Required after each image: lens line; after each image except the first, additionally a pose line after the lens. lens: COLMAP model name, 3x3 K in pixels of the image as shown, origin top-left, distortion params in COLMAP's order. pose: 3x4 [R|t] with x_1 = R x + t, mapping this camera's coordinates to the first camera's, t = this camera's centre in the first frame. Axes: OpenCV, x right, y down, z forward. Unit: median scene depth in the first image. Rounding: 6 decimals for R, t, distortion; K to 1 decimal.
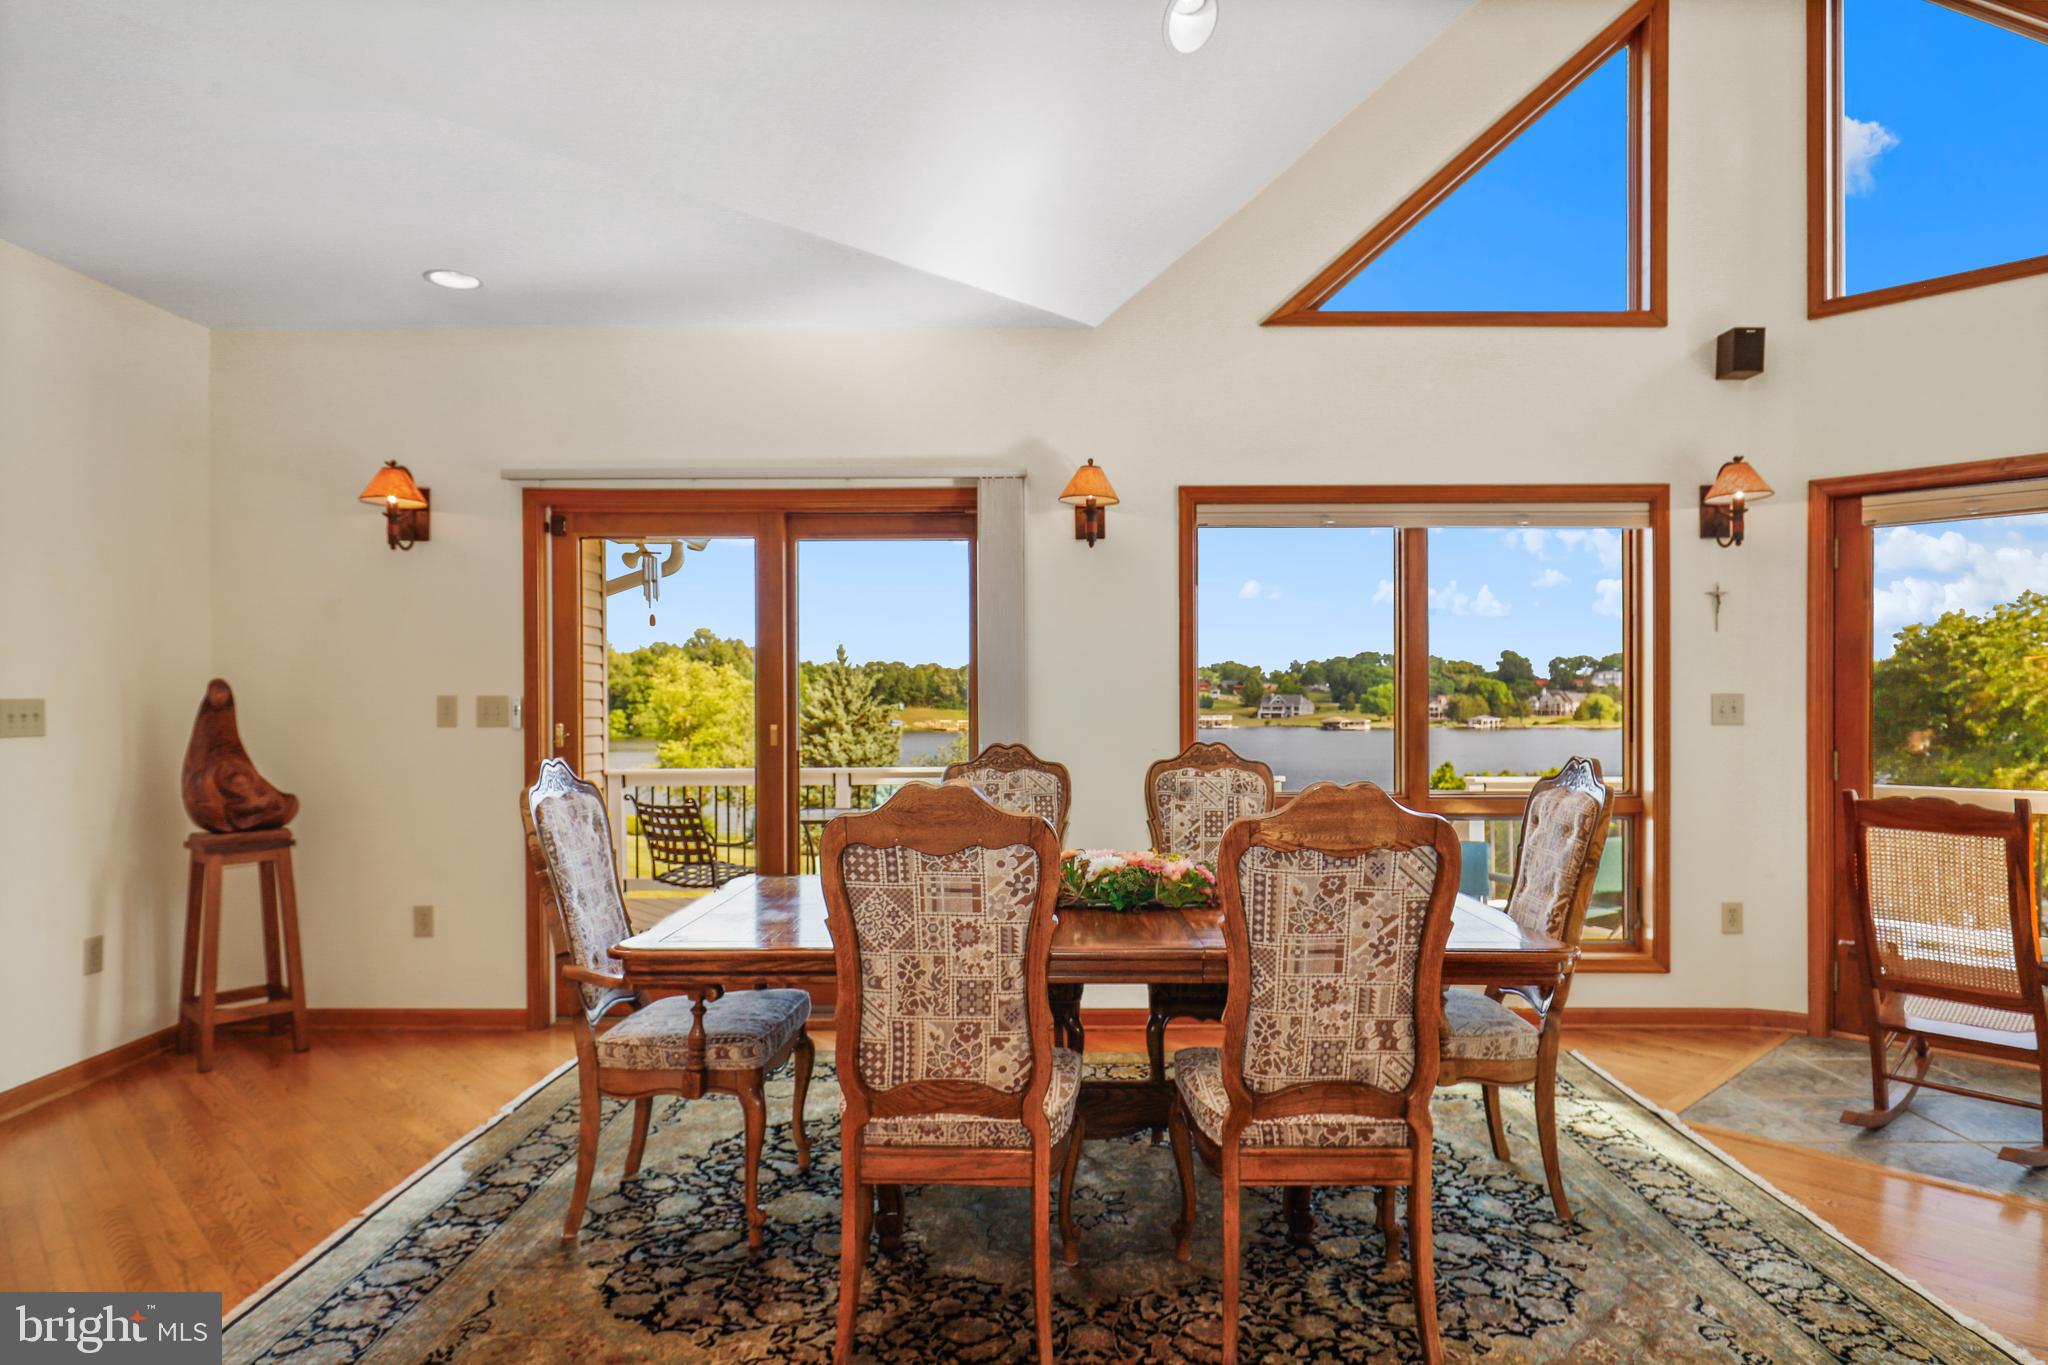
lens RADIAL K [[1198.6, 0, 1034.0], [0, 1198.6, 702.2], [0, 0, 1]] dist [0.002706, -0.002195]
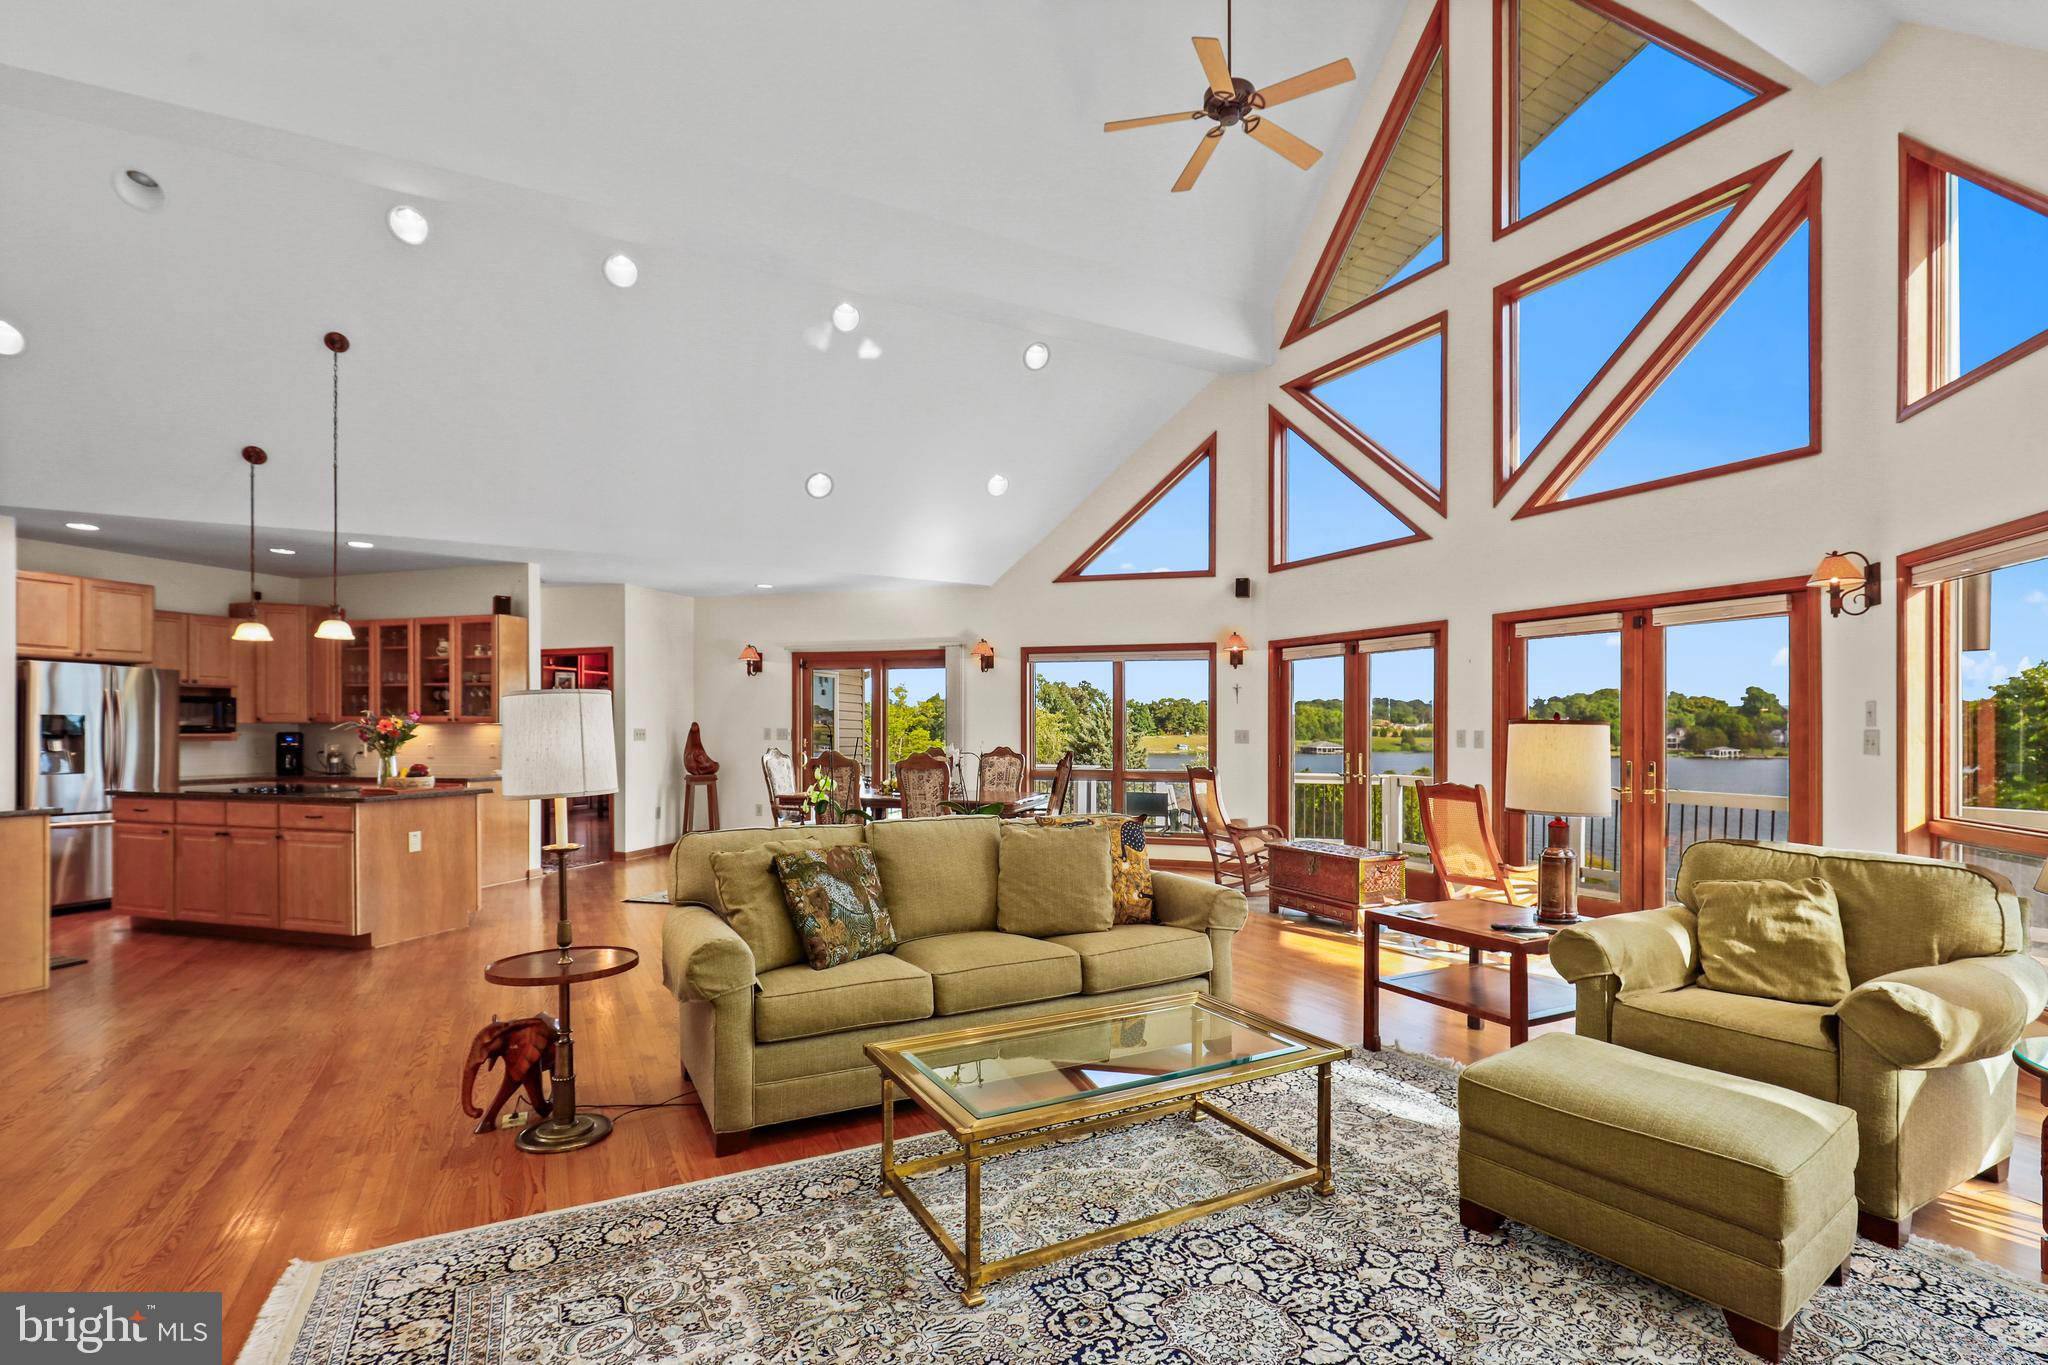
lens RADIAL K [[935.3, 0, 1027.1], [0, 935.3, 726.2], [0, 0, 1]] dist [-0.003802, -0.000477]
pose [[0.959475, 0.005719, -0.281736, 0.696909], [-0.007009, 0.999969, -0.003571, -0.005928], [0.281707, 0.005400, 0.959485, -0.903592]]
